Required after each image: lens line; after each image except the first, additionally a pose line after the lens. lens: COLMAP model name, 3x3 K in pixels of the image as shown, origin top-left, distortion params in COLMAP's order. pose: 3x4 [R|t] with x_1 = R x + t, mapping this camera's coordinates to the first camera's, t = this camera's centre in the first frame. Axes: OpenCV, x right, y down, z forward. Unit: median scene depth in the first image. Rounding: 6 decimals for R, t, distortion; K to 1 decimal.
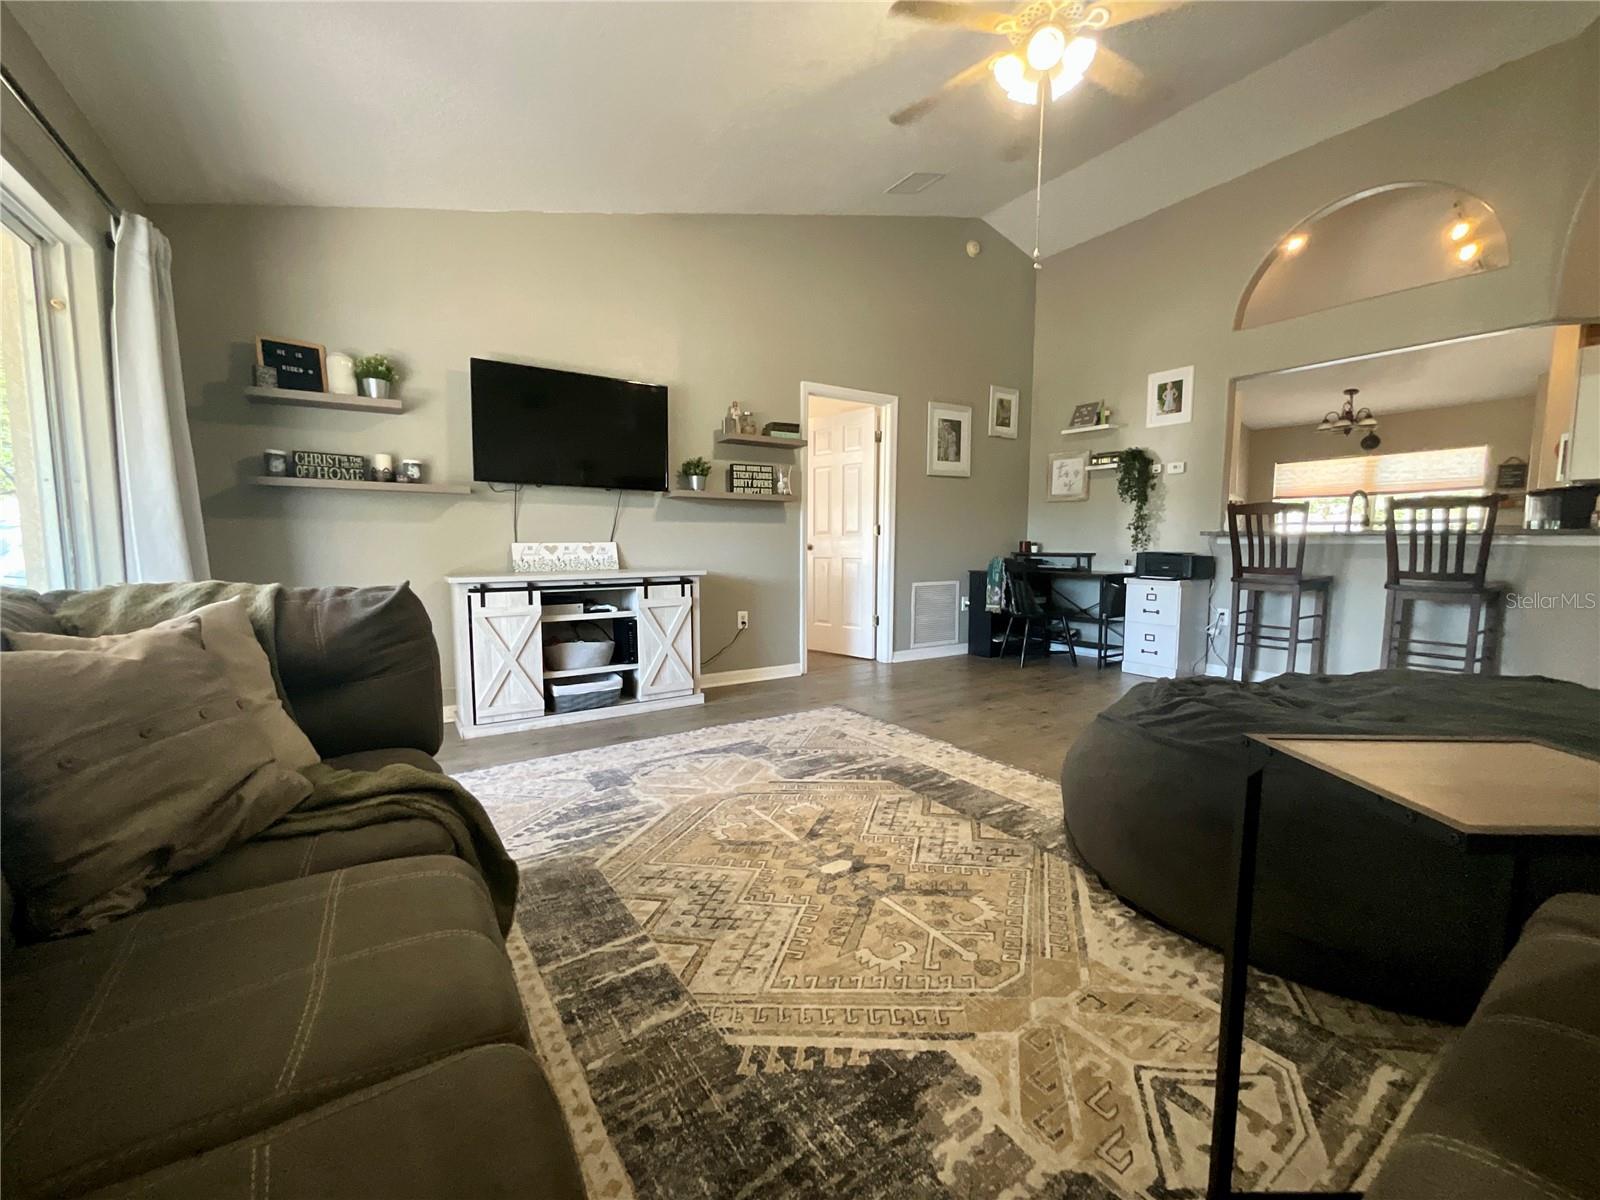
lens RADIAL K [[651.0, 0, 795.6], [0, 651.0, 601.1], [0, 0, 1]] dist [-0.003910, 0.001779]
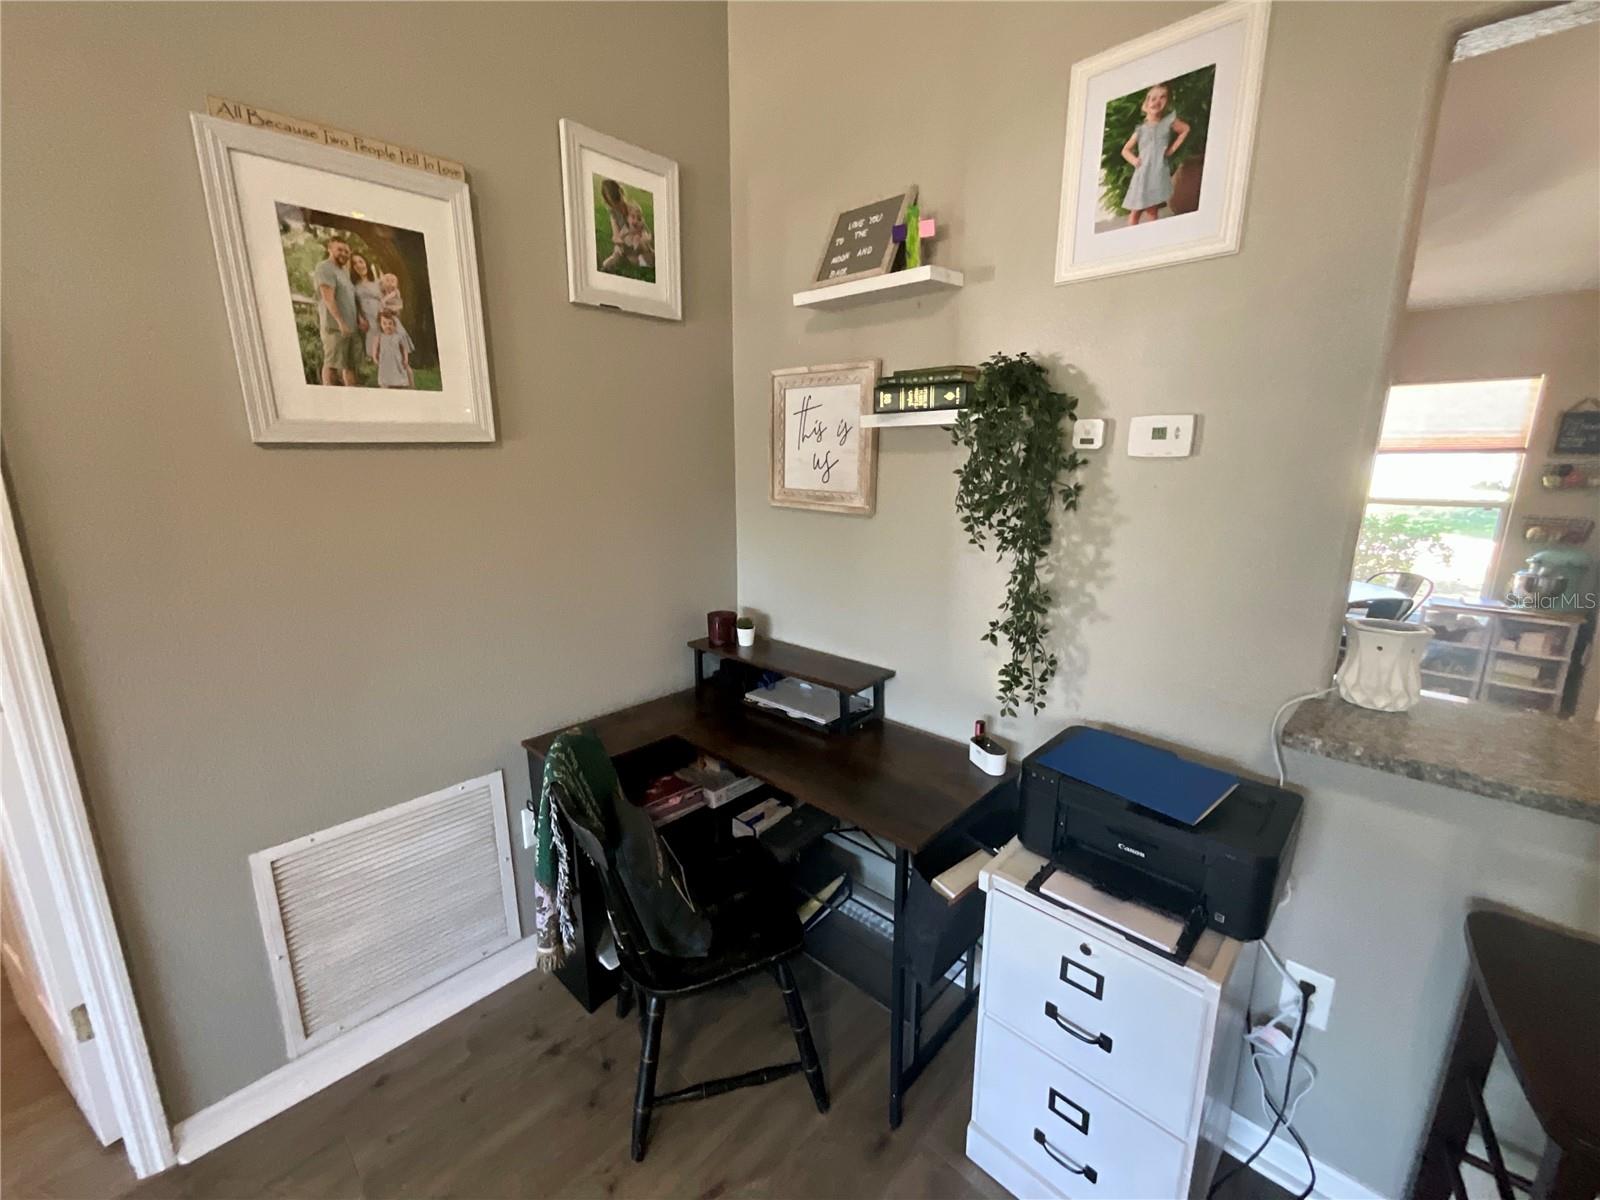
lens RADIAL K [[651.0, 0, 798.0], [0, 651.0, 601.3], [0, 0, 1]] dist [-0.003910, 0.001779]
pose [[0.972764, -0.051301, 0.226050, 0.366061], [0.022655, 0.991575, 0.127539, -0.170633], [-0.230688, -0.118944, 0.965731, 0.748189]]
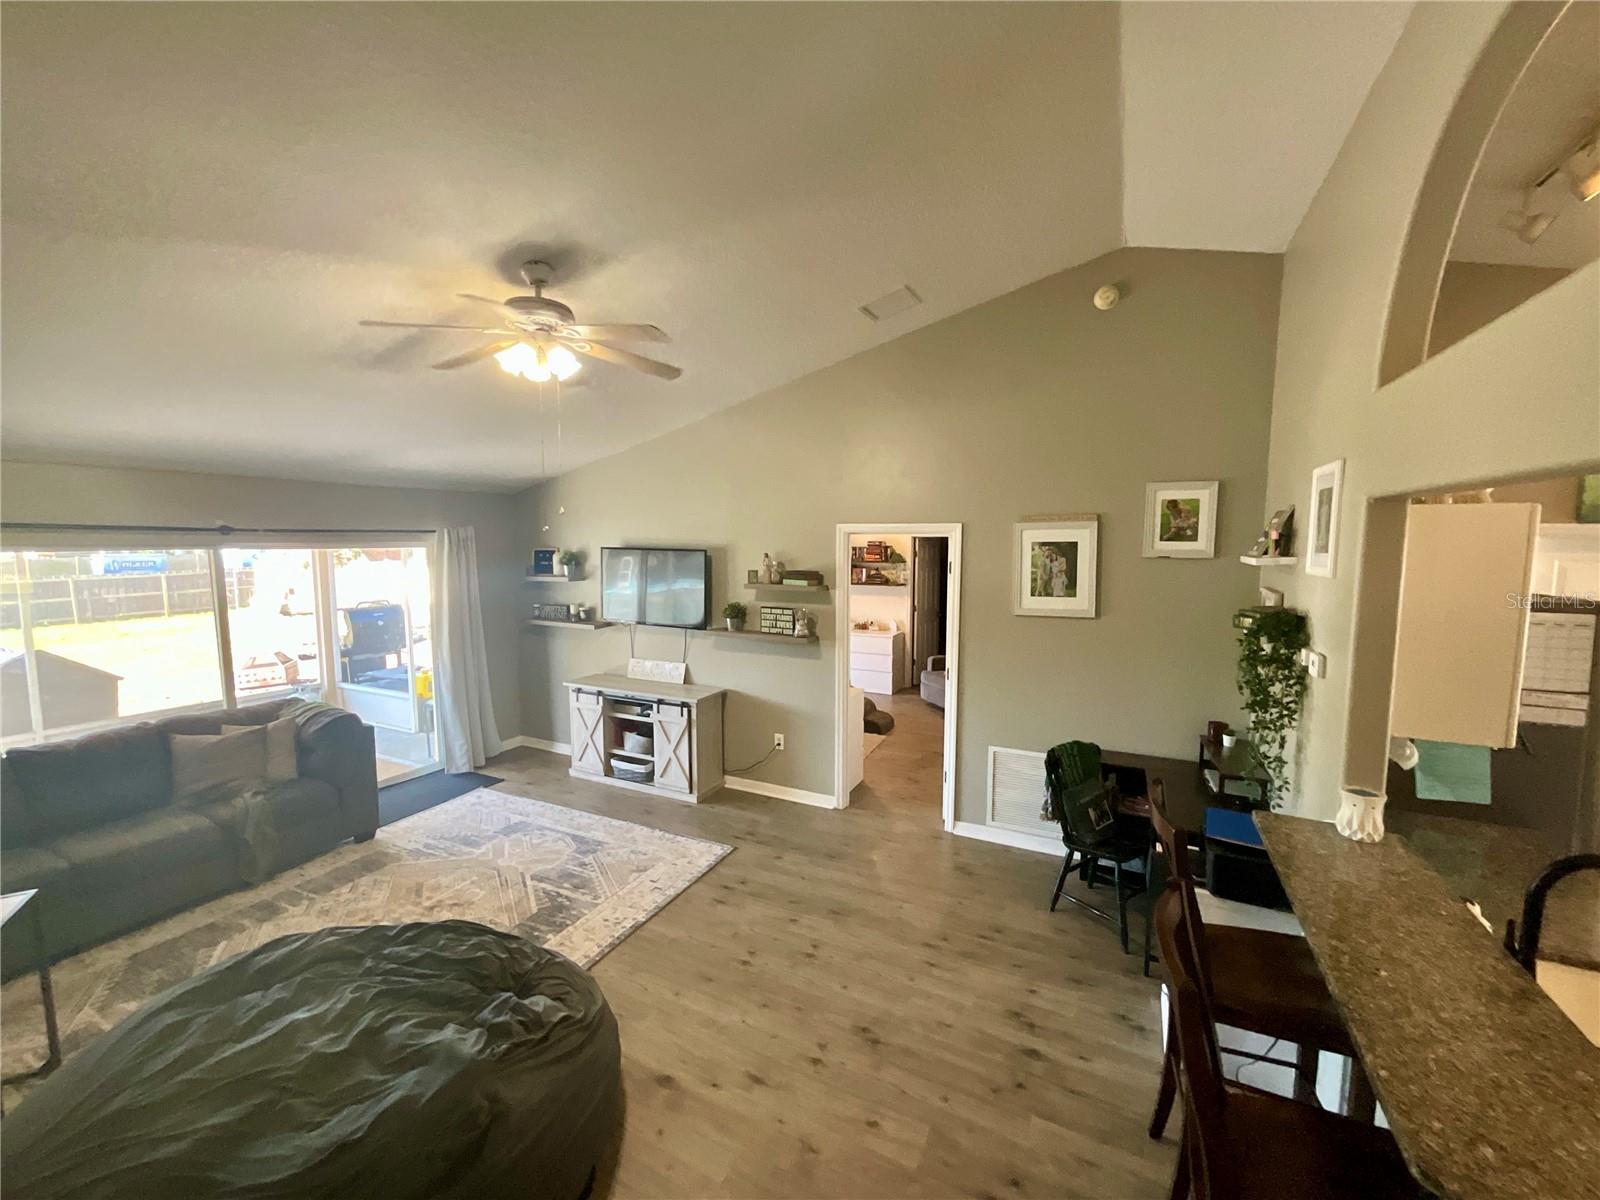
lens RADIAL K [[651.0, 0, 804.1], [0, 651.0, 603.6], [0, 0, 1]] dist [-0.003910, 0.001779]
pose [[0.505134, 0.081210, -0.859211, 0.789164], [-0.083635, 0.995483, 0.044921, -0.234274], [0.858979, 0.049169, 0.509645, 0.409362]]
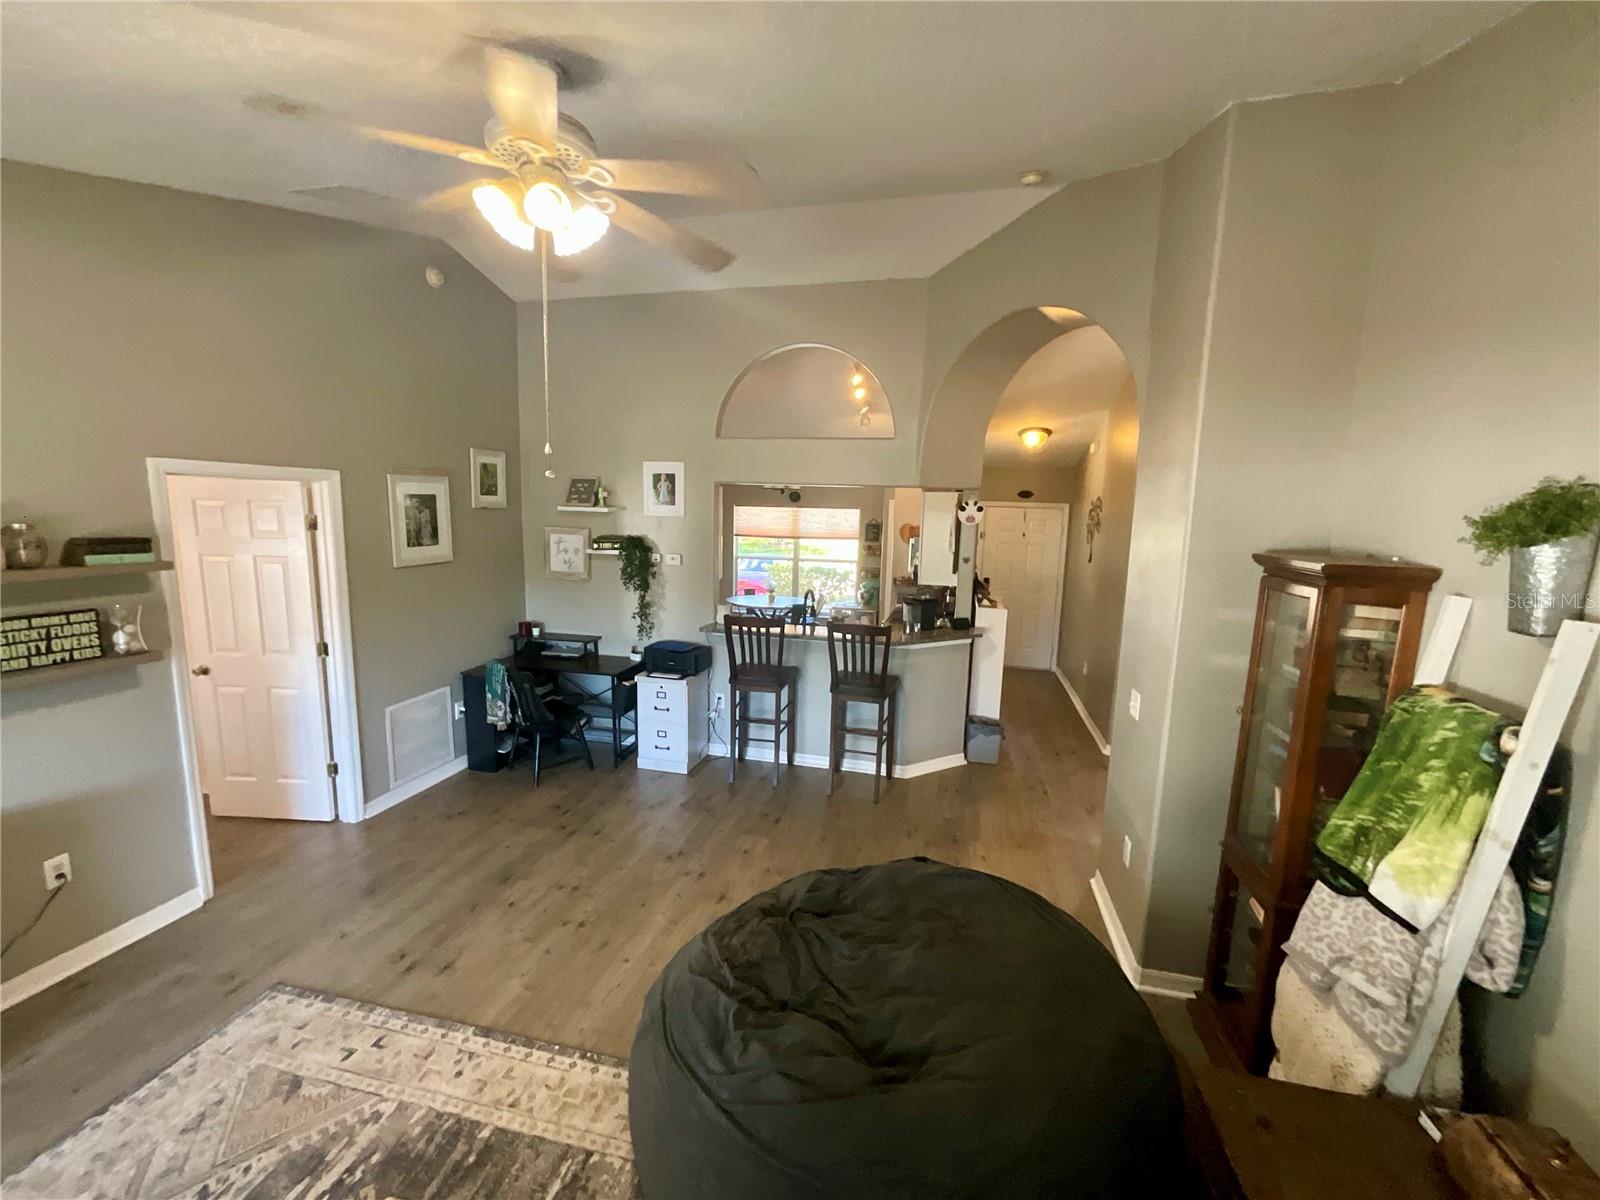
lens RADIAL K [[651.0, 0, 789.2], [0, 651.0, 605.8], [0, 0, 1]] dist [-0.003910, 0.001779]
pose [[0.733985, -0.088217, 0.673412, 0.025418], [0.042637, 0.995558, 0.083947, -0.205116], [-0.677826, -0.032903, 0.734486, 0.123522]]
